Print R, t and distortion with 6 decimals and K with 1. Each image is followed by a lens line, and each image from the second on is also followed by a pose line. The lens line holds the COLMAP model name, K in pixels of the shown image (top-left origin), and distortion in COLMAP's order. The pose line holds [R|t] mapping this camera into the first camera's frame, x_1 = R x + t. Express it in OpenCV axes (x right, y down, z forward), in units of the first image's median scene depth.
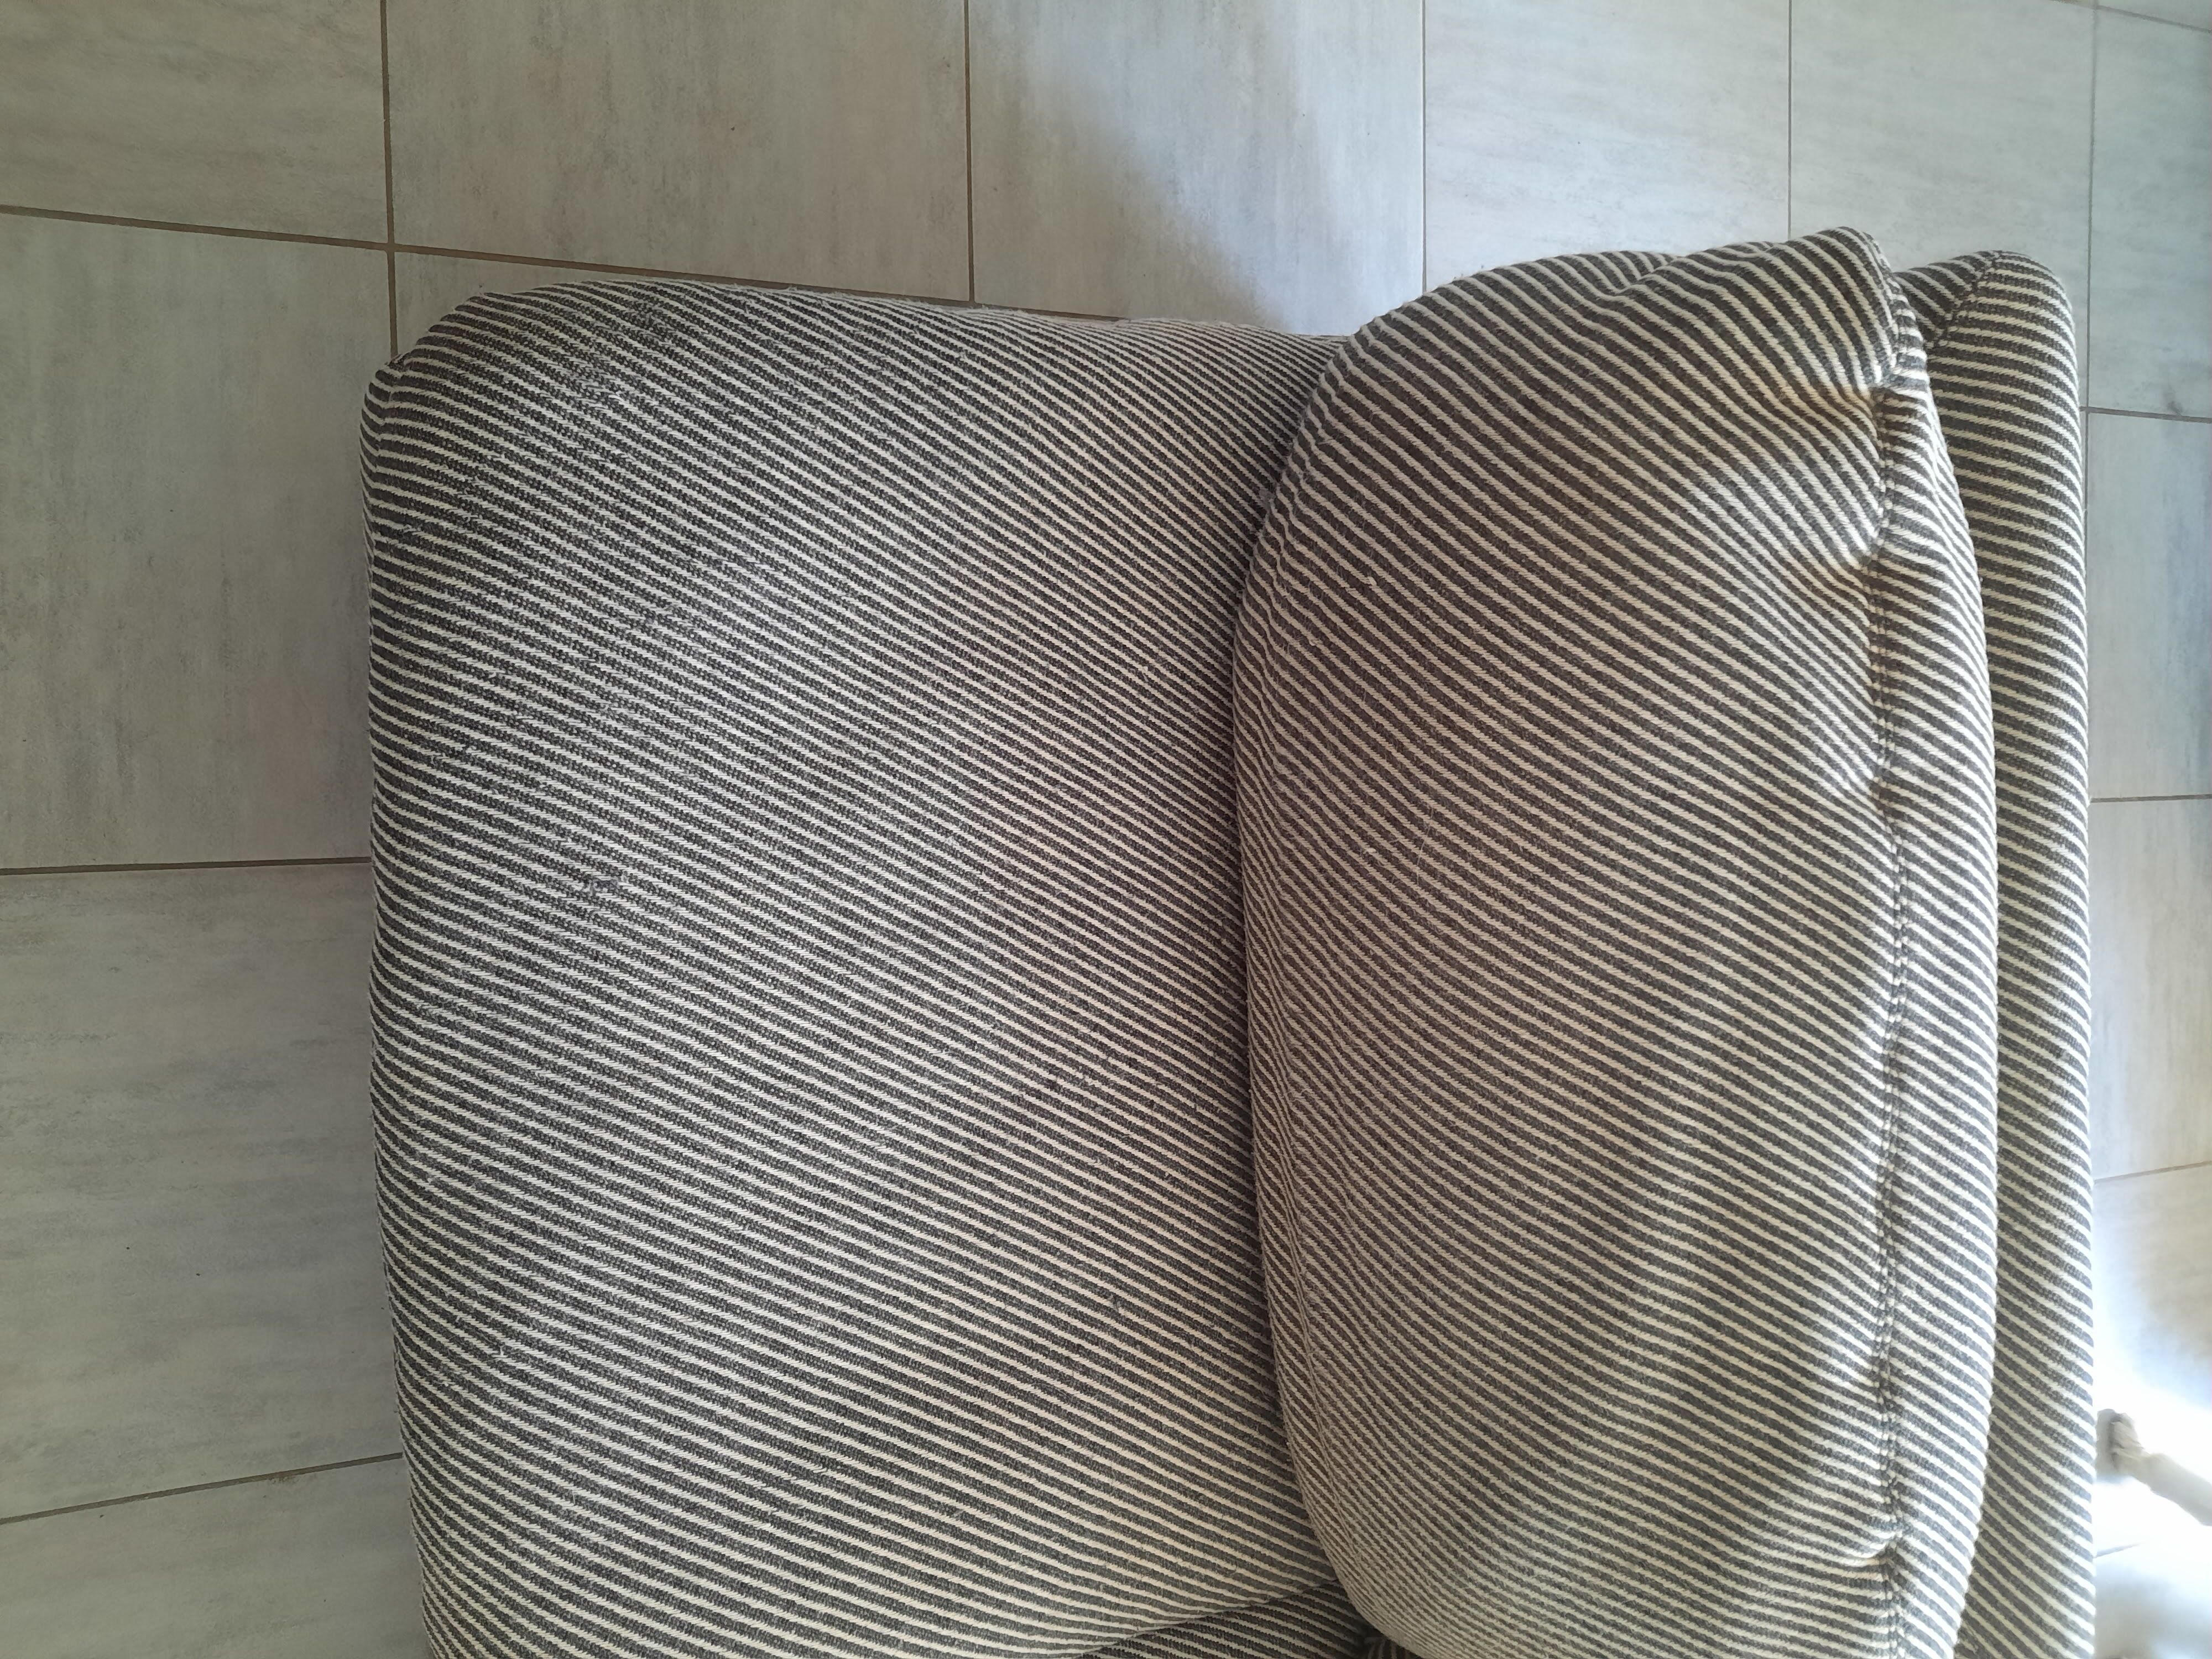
lens RADIAL K [[1613.5, 0, 1095.1], [0, 1613.5, 832.6], [0, 0, 1]] dist [0.047871, -0.059453]
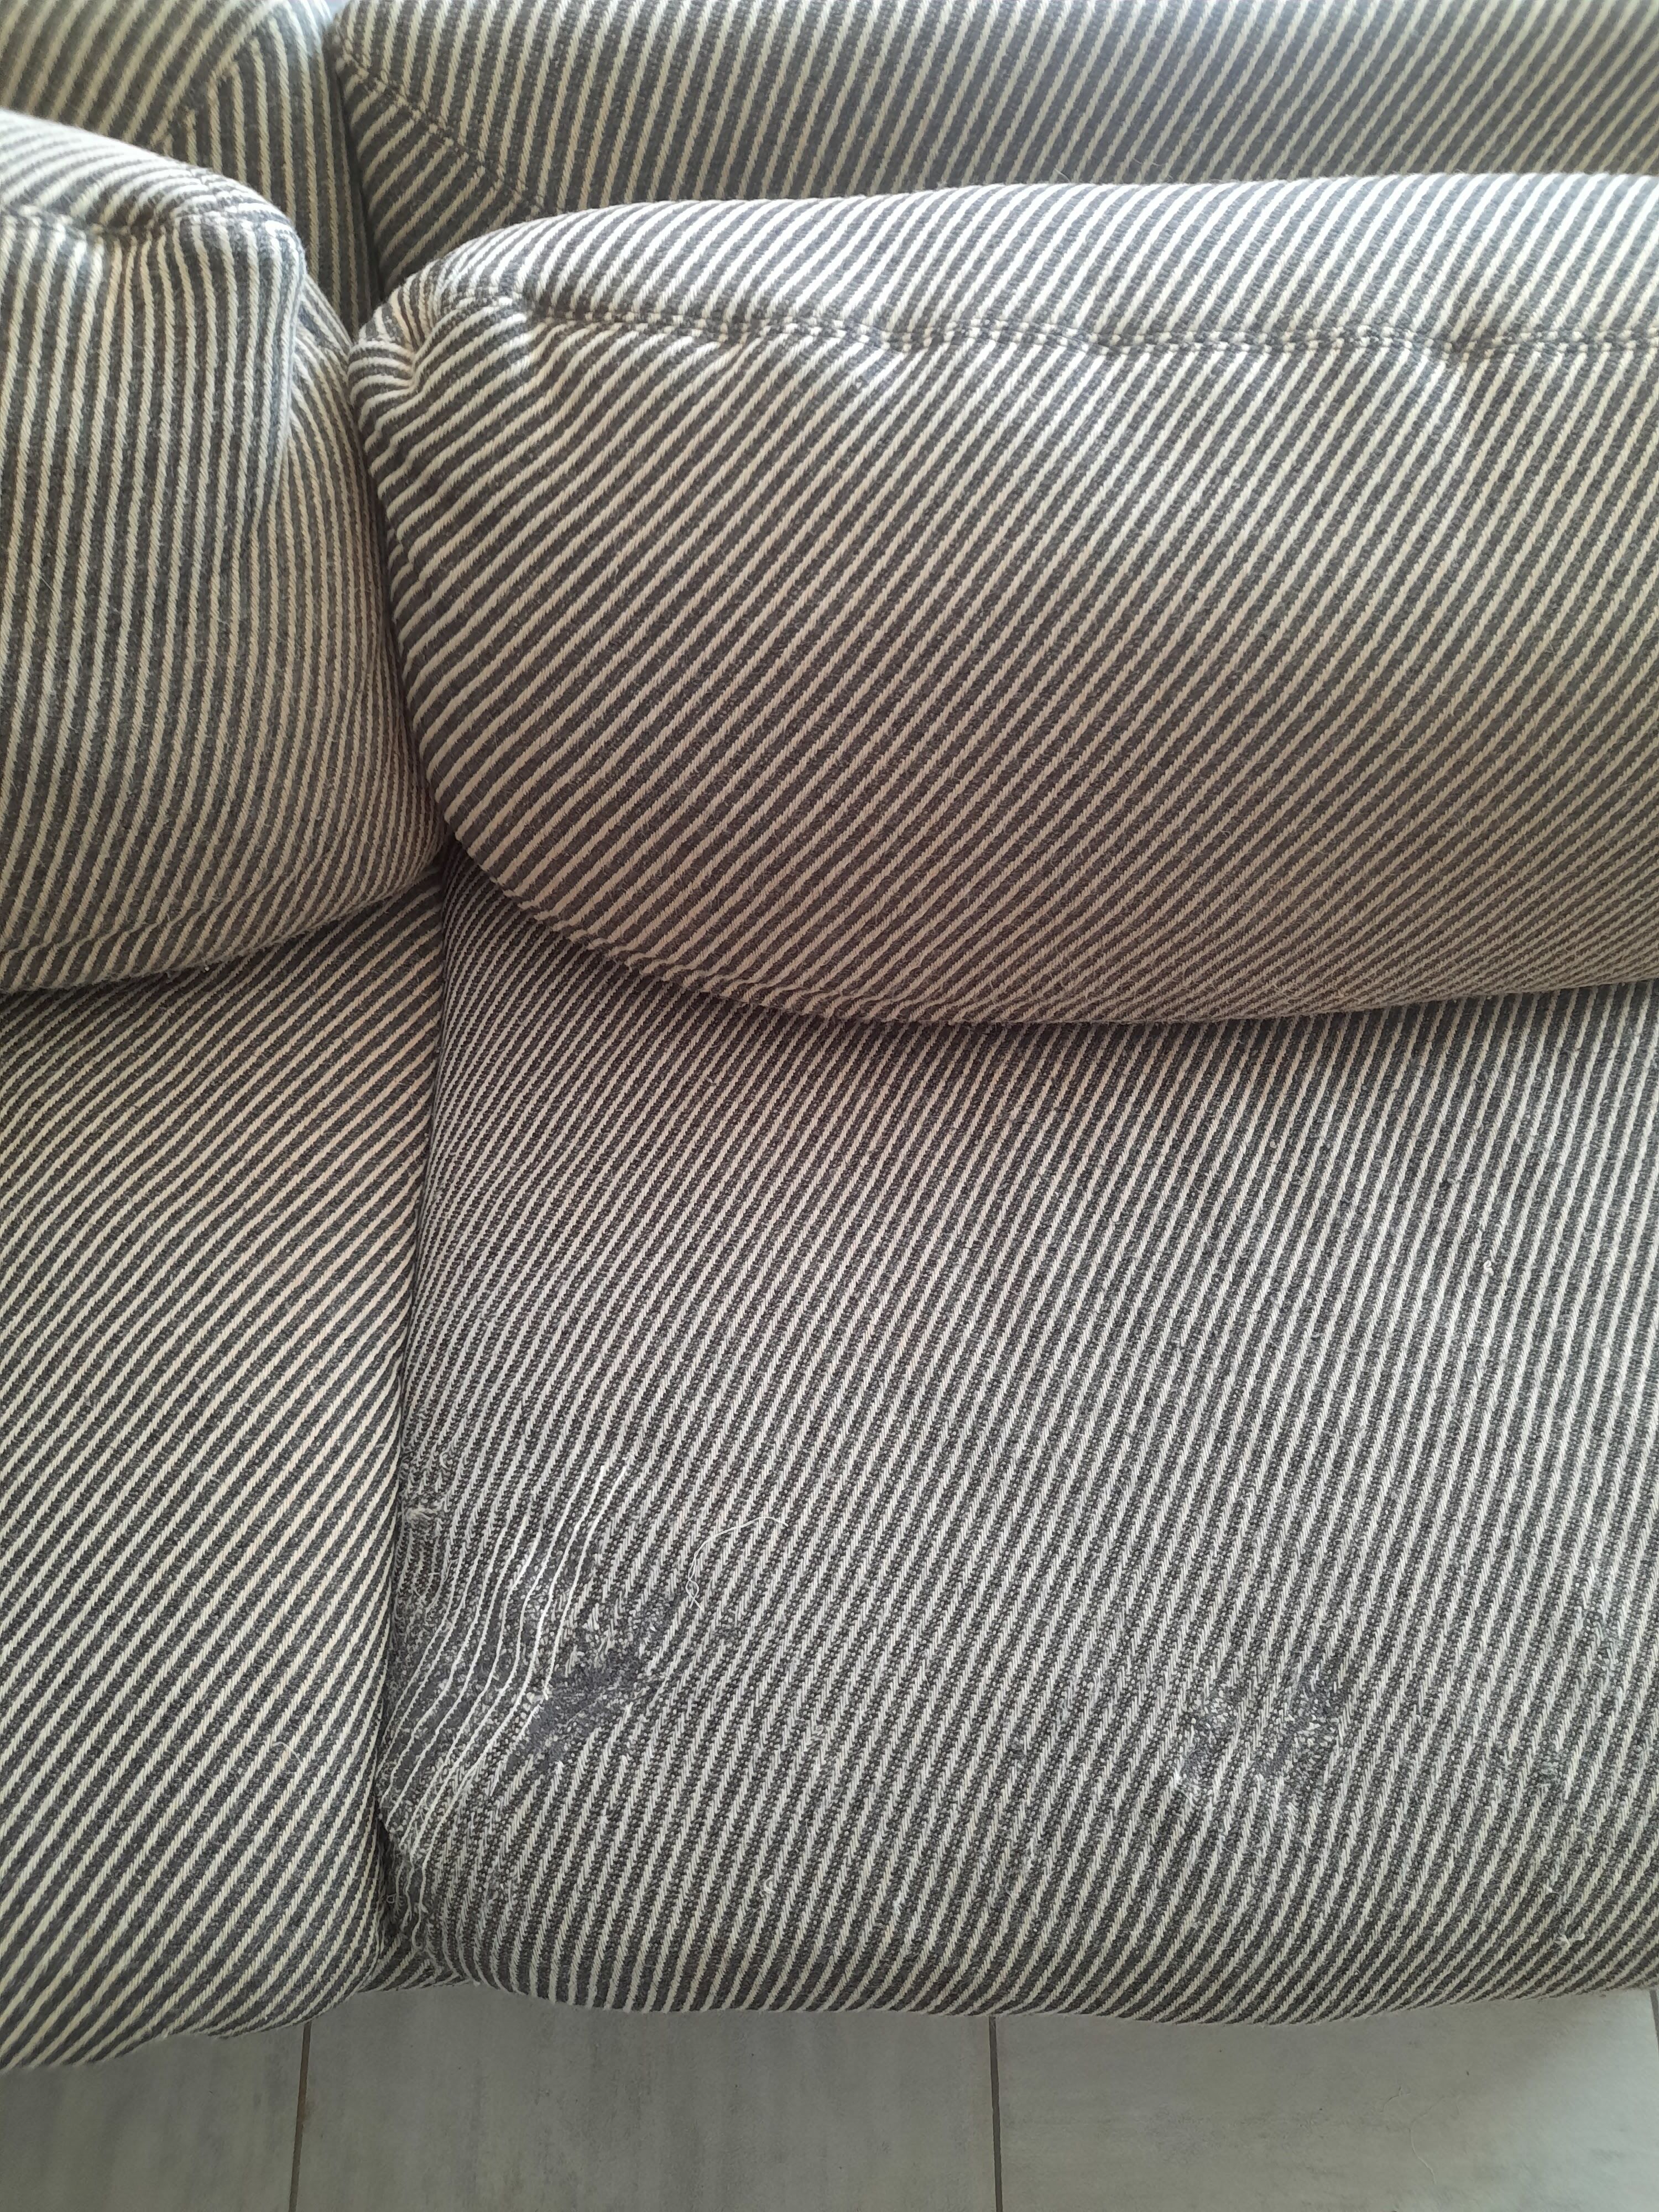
lens RADIAL K [[1613.5, 0, 829.5], [0, 1613.5, 1106.0], [0, 0, 1]] dist [0.047871, -0.059453]
pose [[0.027703, -0.997652, -0.062636, 0.125646], [0.999526, 0.026802, 0.015169, 0.779057], [-0.013455, -0.063027, 0.997921, 0.188132]]
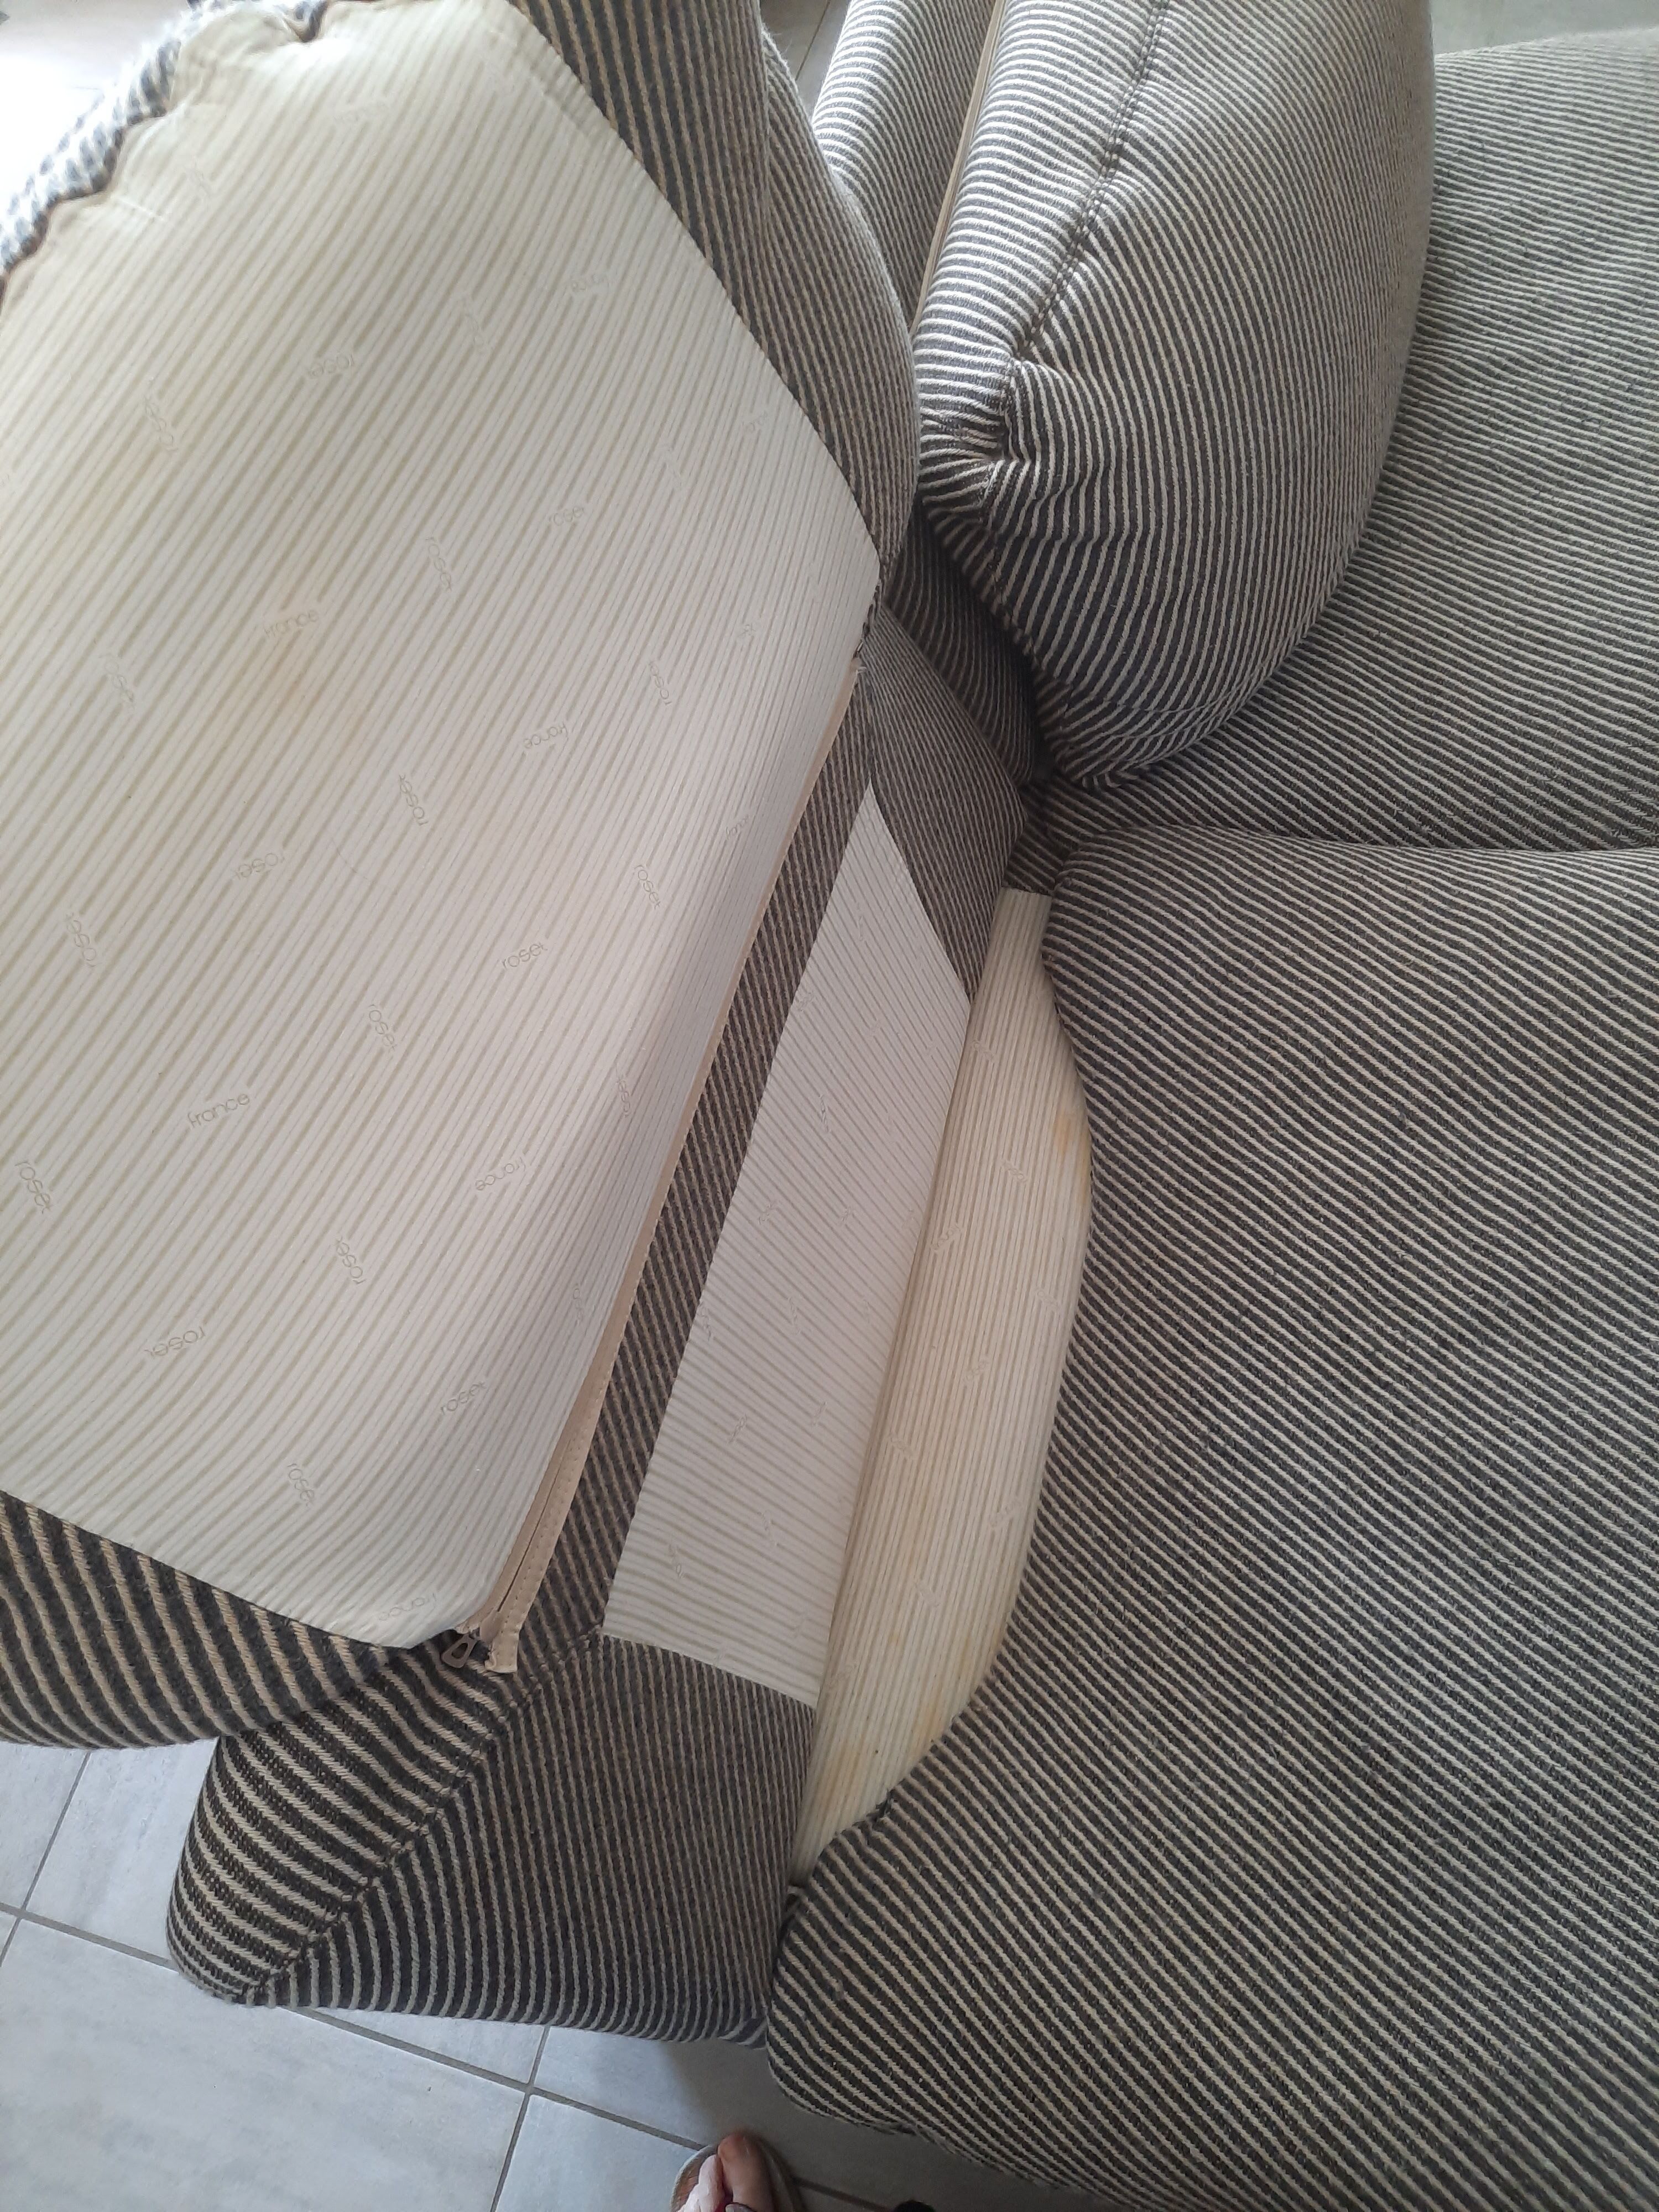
lens RADIAL K [[1605.3, 0, 833.0], [0, 1605.3, 1100.4], [0, 0, 1]] dist [0.026022, -0.056772]
pose [[-0.929699, -0.349310, -0.116797, 0.494314], [0.288659, -0.887980, 0.358005, -0.170622], [-0.228768, 0.299123, 0.926386, 0.155460]]
